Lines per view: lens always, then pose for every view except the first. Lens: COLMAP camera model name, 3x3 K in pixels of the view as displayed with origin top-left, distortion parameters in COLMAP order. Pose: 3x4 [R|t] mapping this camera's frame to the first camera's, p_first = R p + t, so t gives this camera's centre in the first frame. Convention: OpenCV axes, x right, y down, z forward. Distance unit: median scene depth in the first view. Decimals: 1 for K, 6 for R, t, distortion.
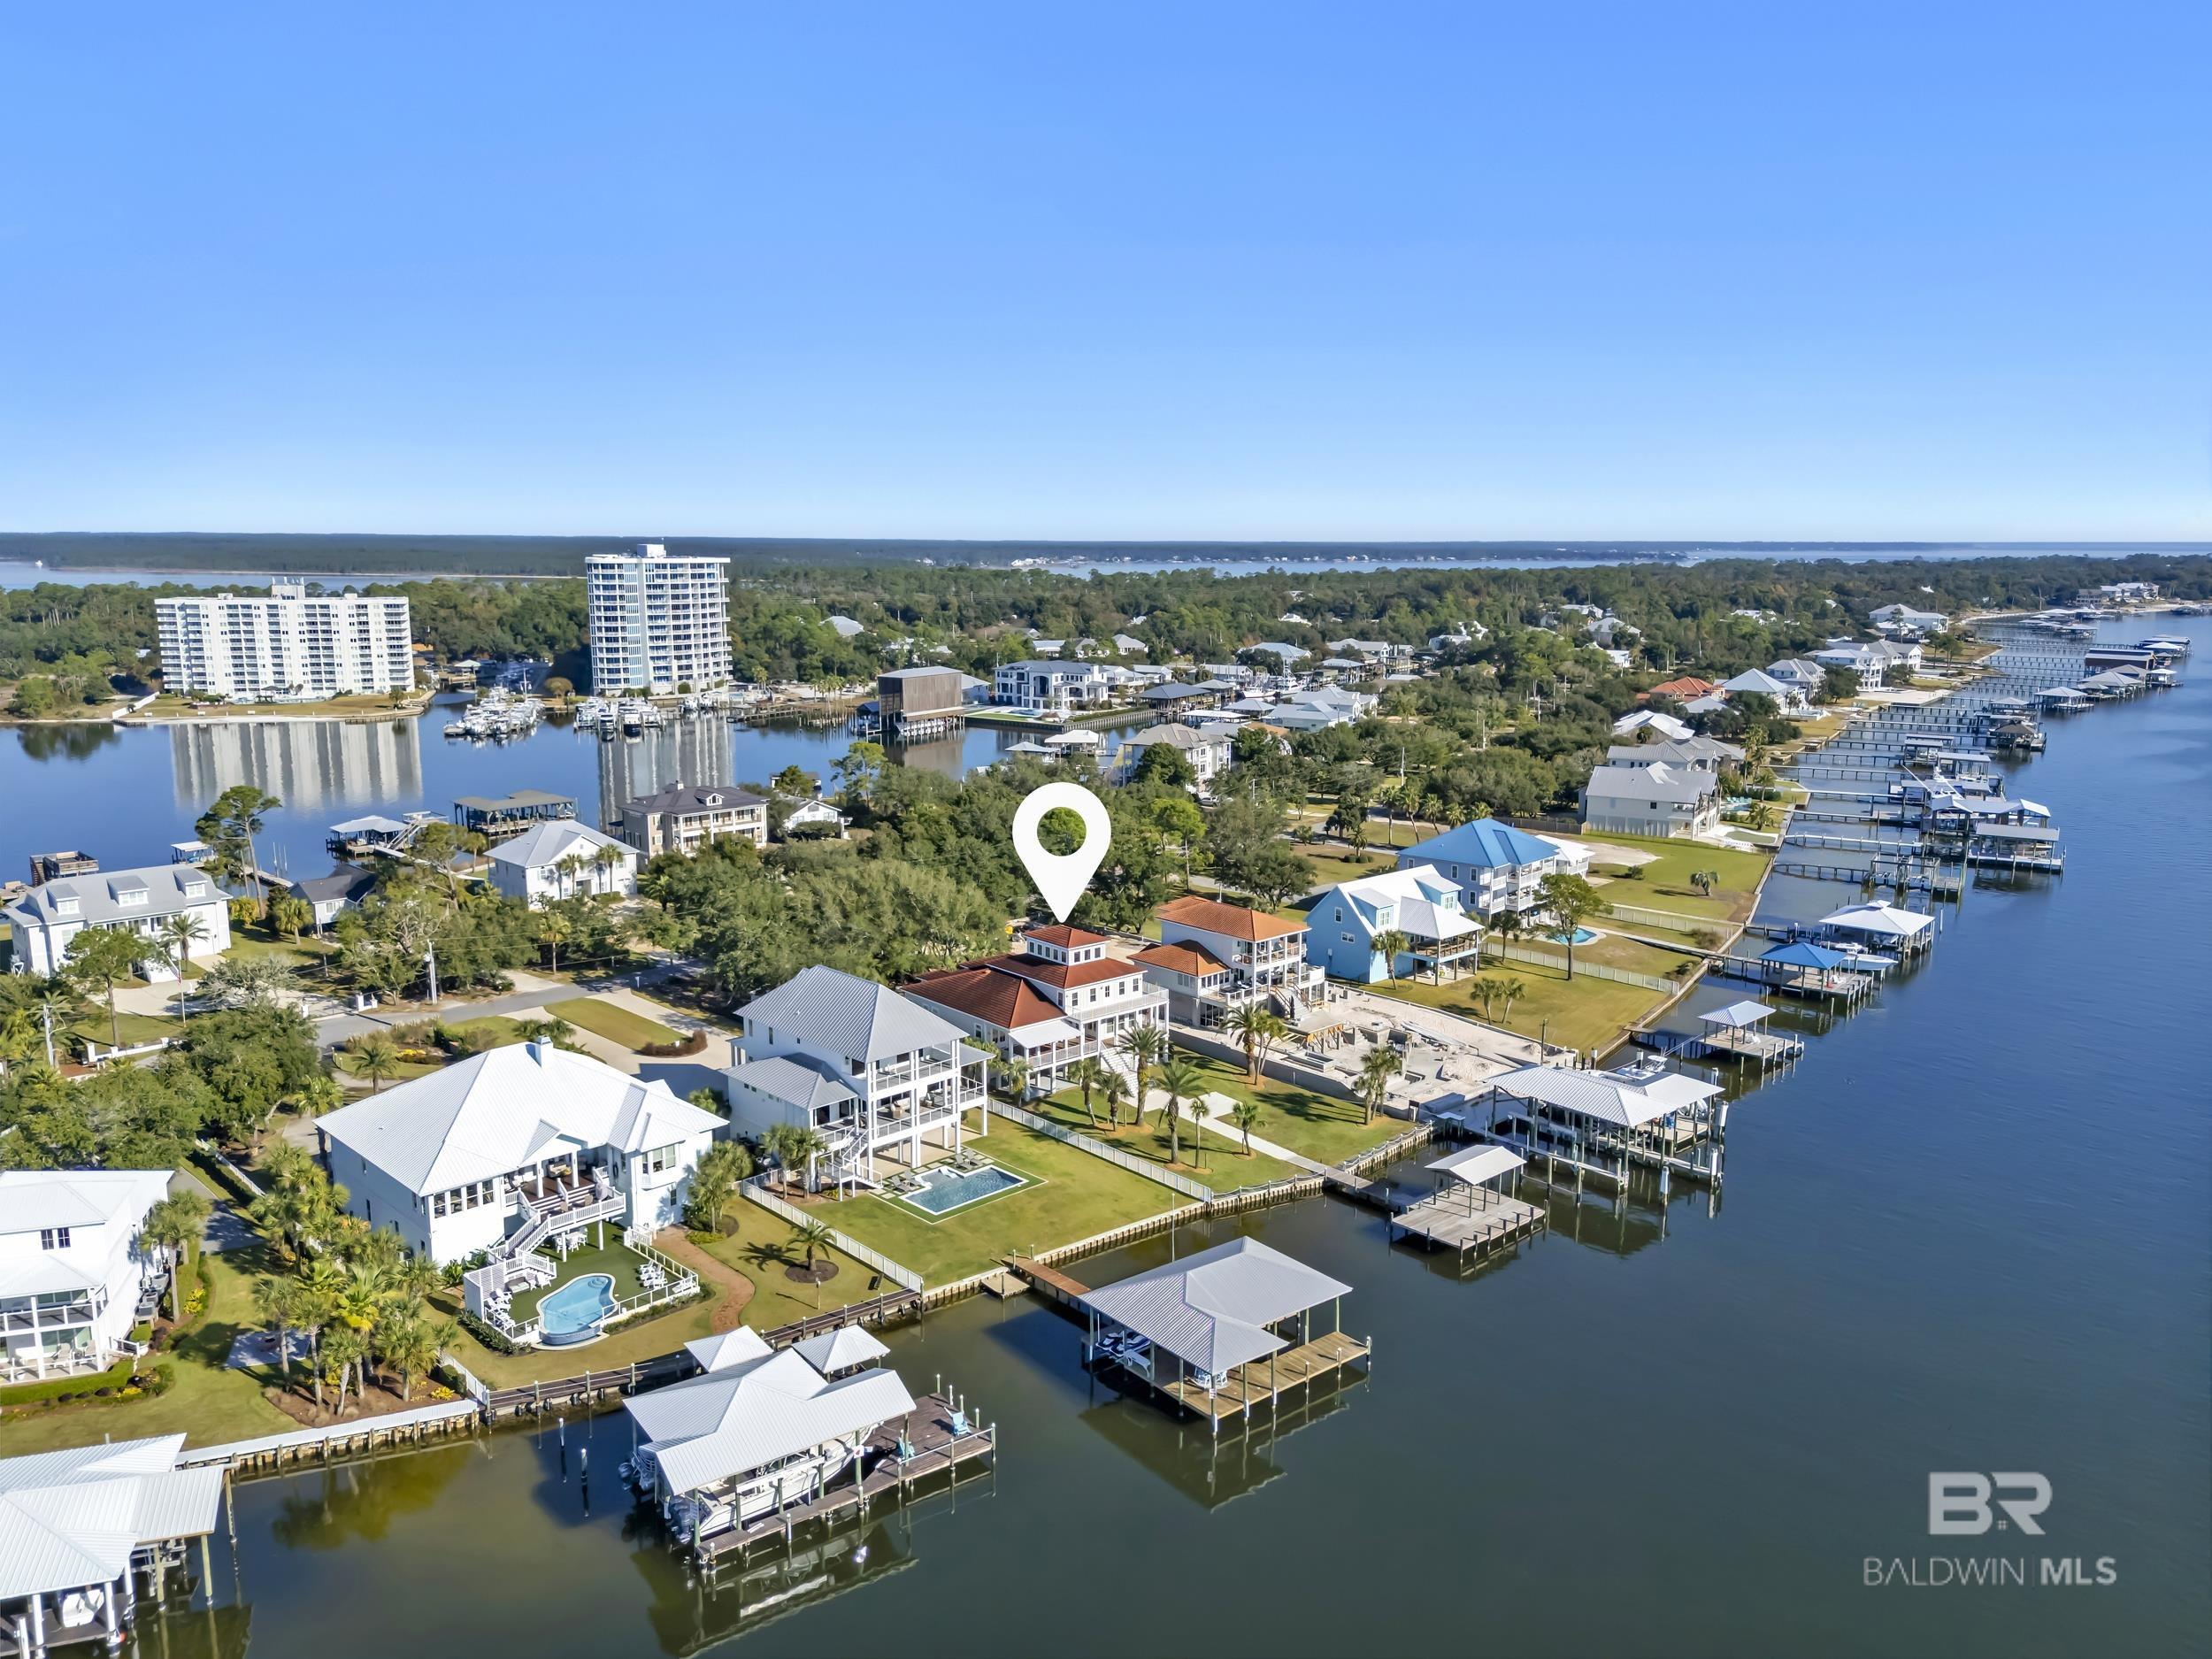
lens RADIAL K [[1623.0, 0, 1118.0], [0, 1623.0, 837.2], [0, 0, 1]] dist [0.056710, -0.044749]
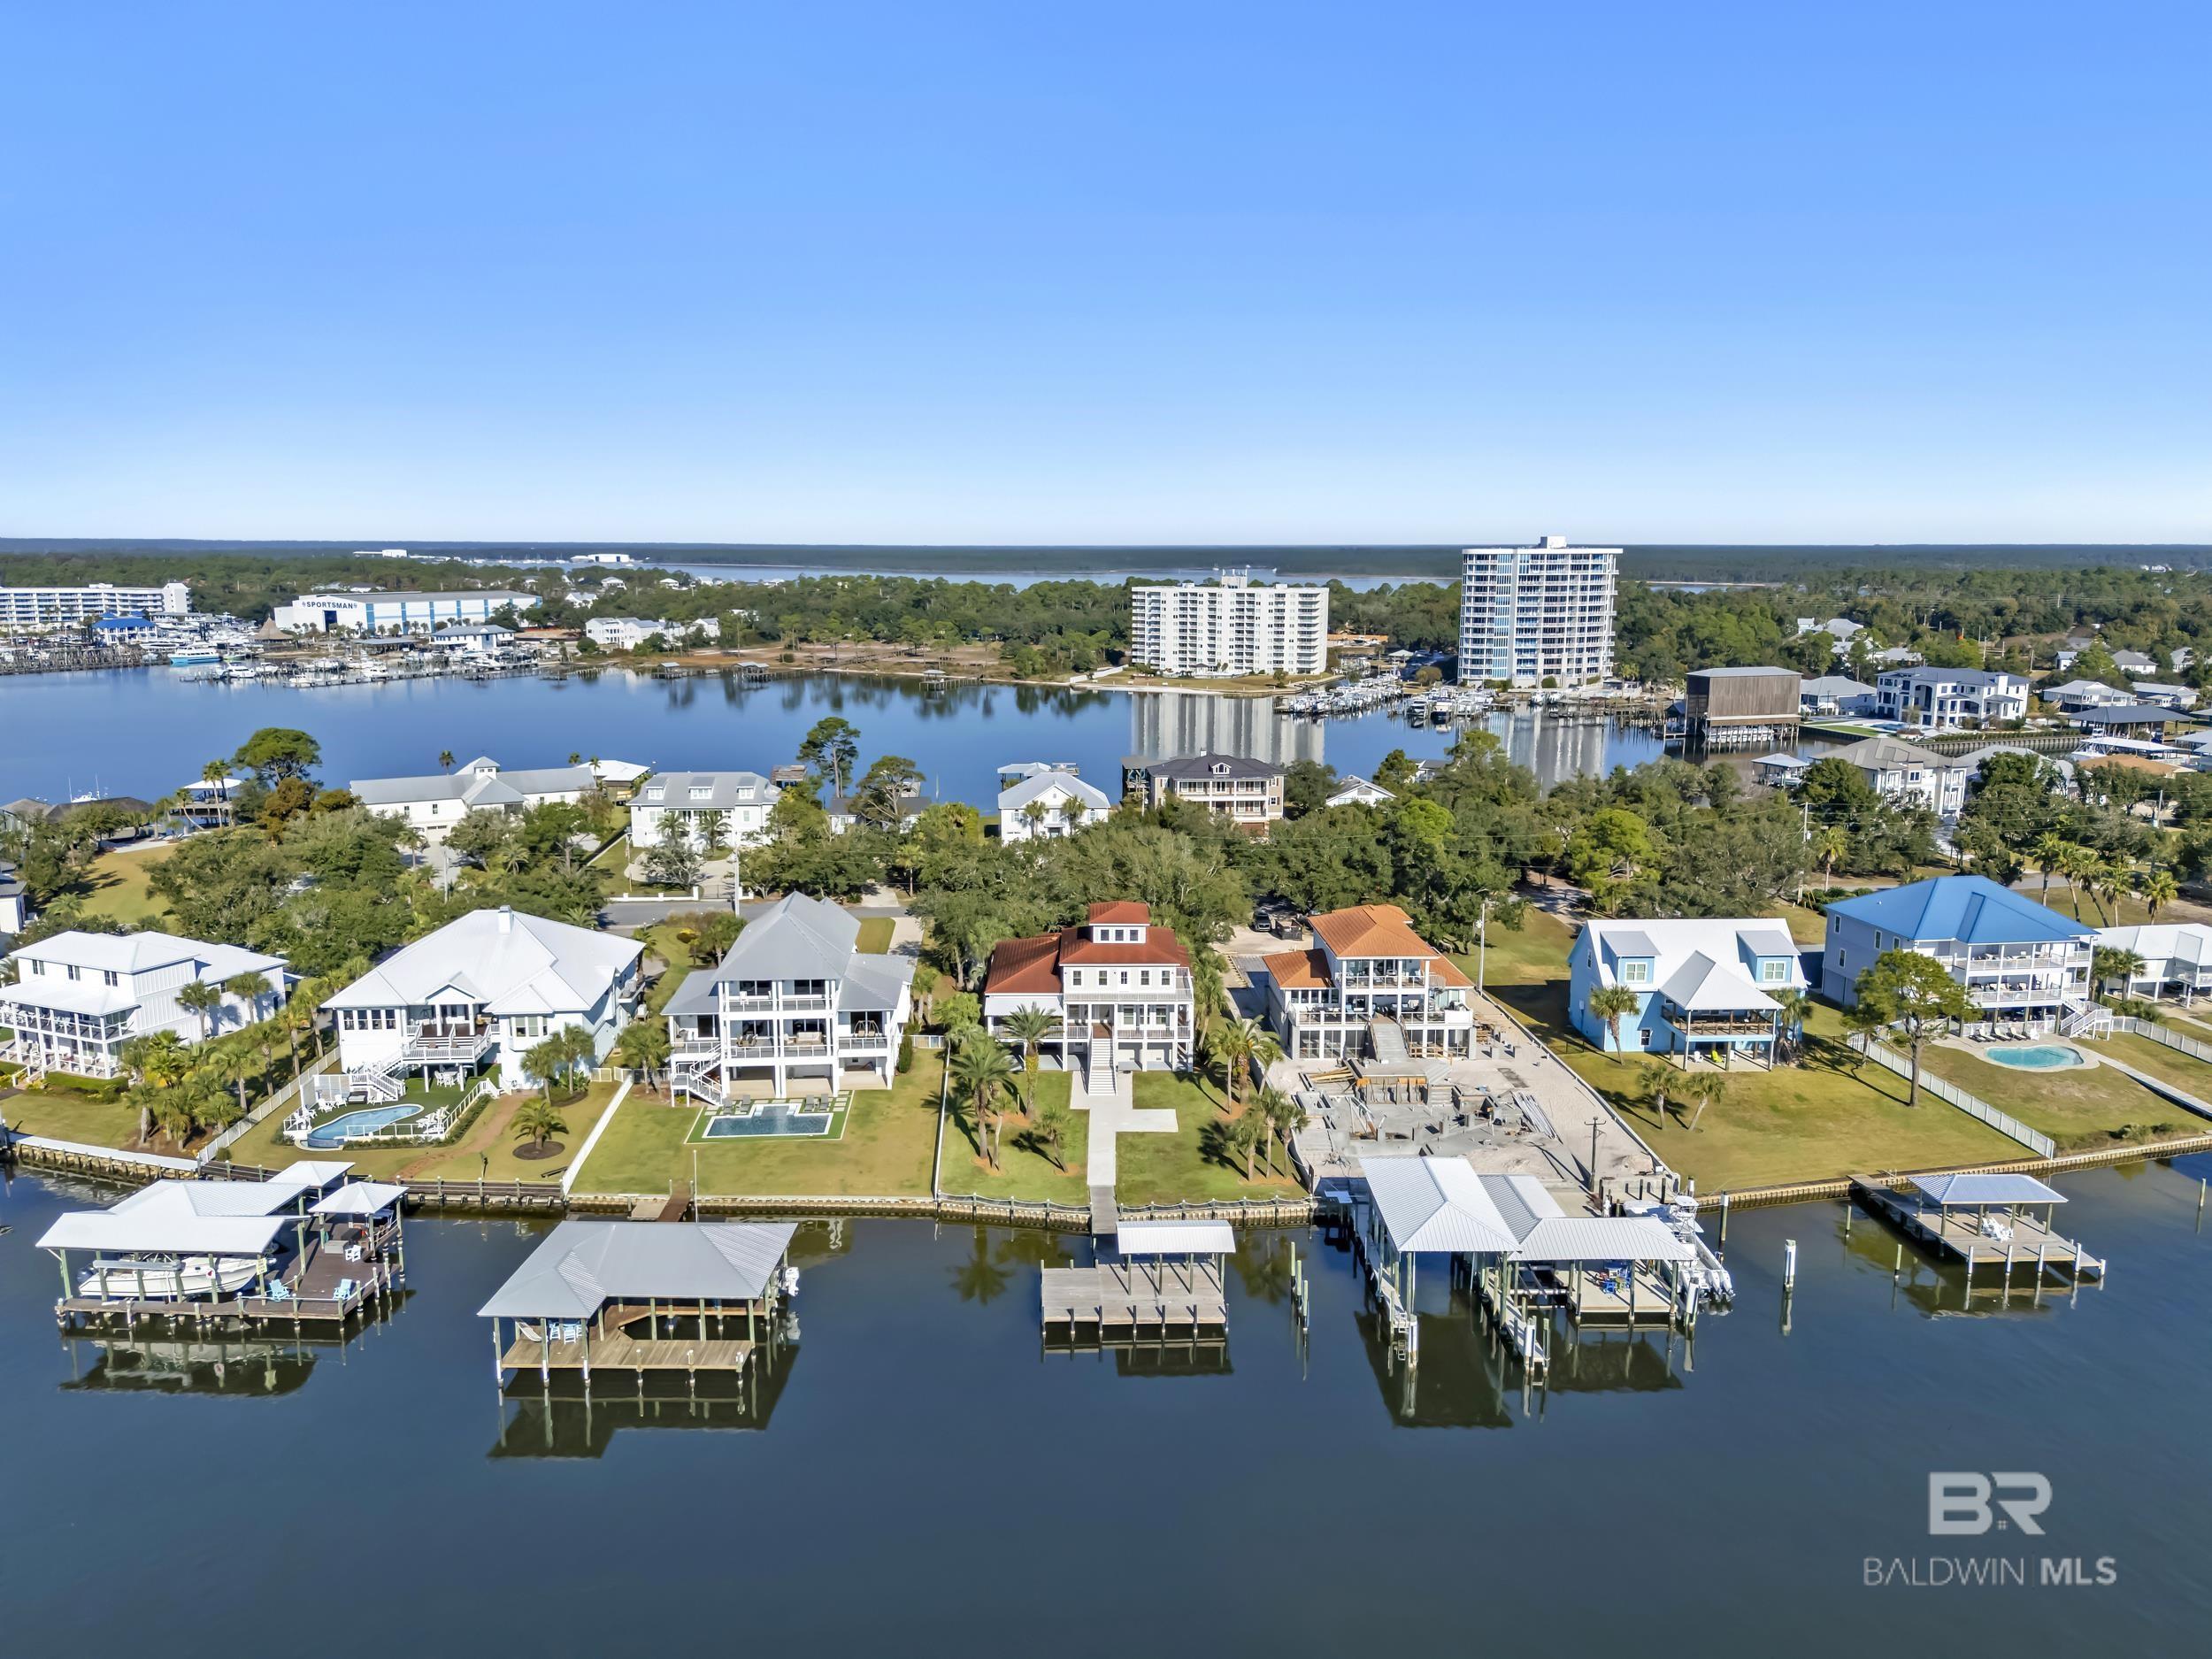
lens RADIAL K [[1616.8, 0, 1103.4], [0, 1616.8, 830.1], [0, 0, 1]] dist [0.100916, -0.126736]
pose [[0.759001, 0.109442, -0.641826, 0.171637], [-0.115882, 0.992740, 0.032241, -0.004538], [0.640694, 0.049905, 0.766173, 0.090942]]
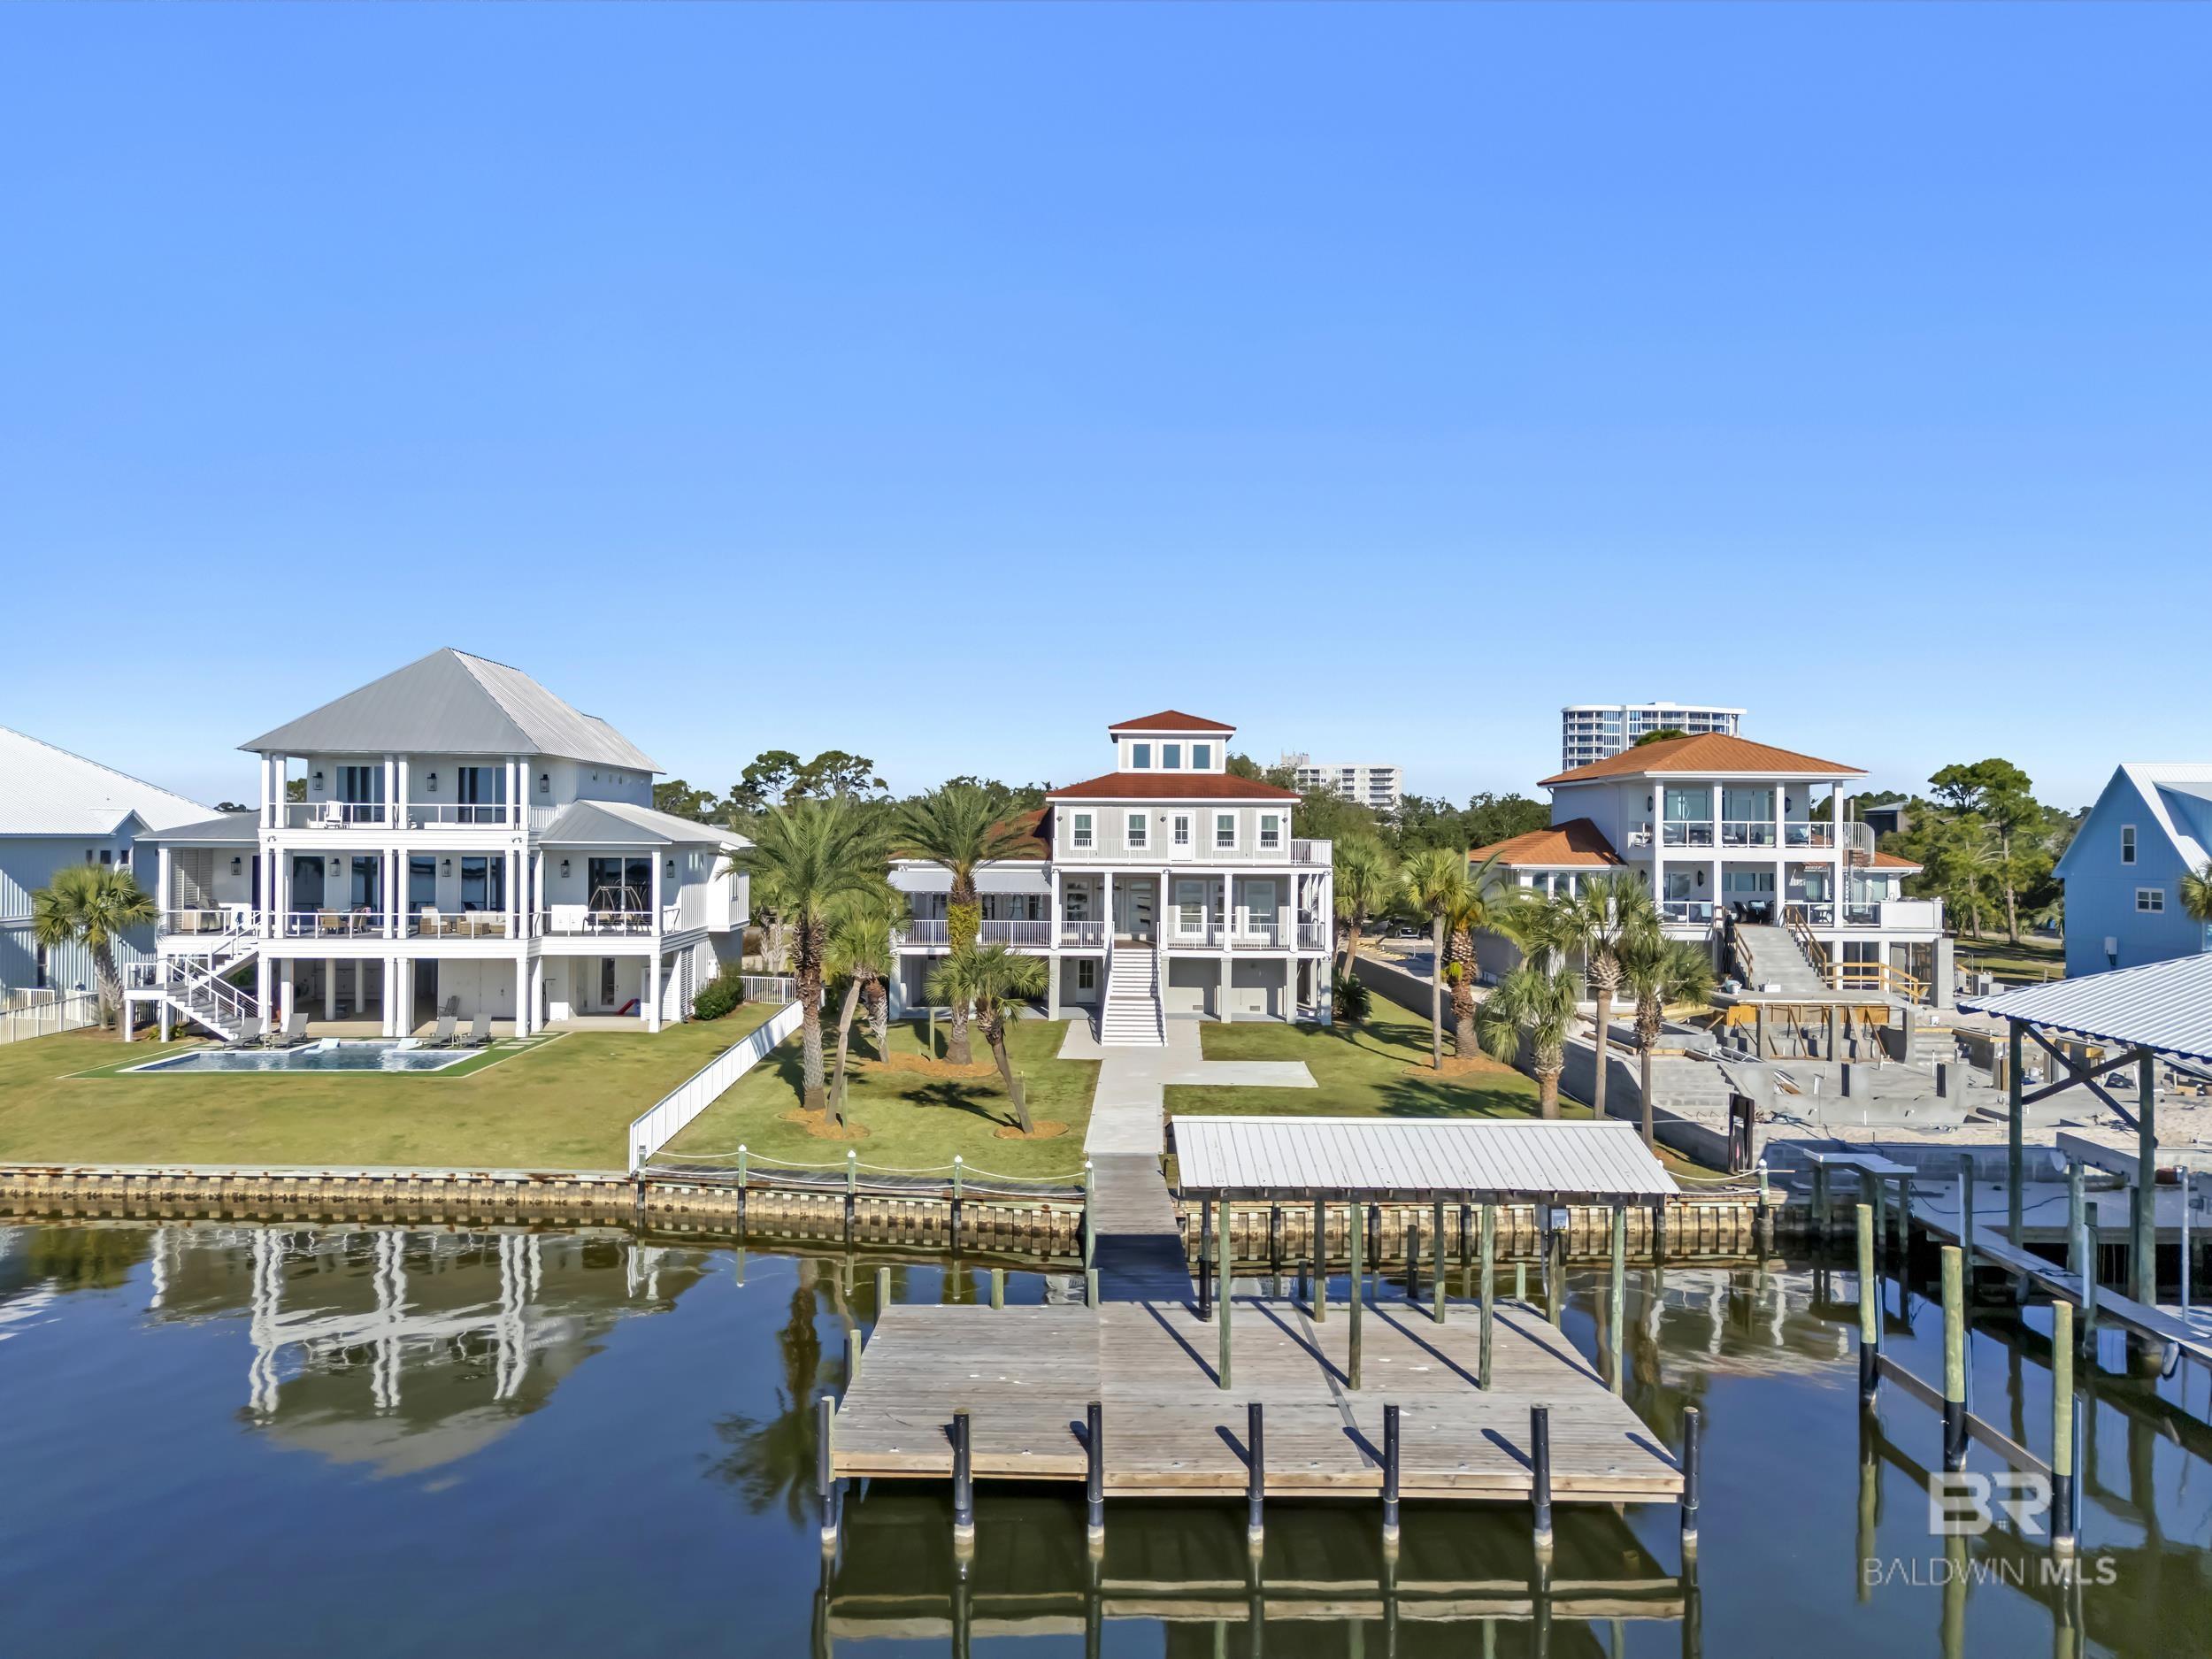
lens RADIAL K [[1616.8, 0, 1103.4], [0, 1616.8, 830.1], [0, 0, 1]] dist [0.100916, -0.126736]
pose [[0.740096, -0.002242, -0.672497, 0.082432], [-0.124516, 0.982247, -0.140307, 0.048724], [0.660873, 0.187578, 0.726678, 0.207739]]
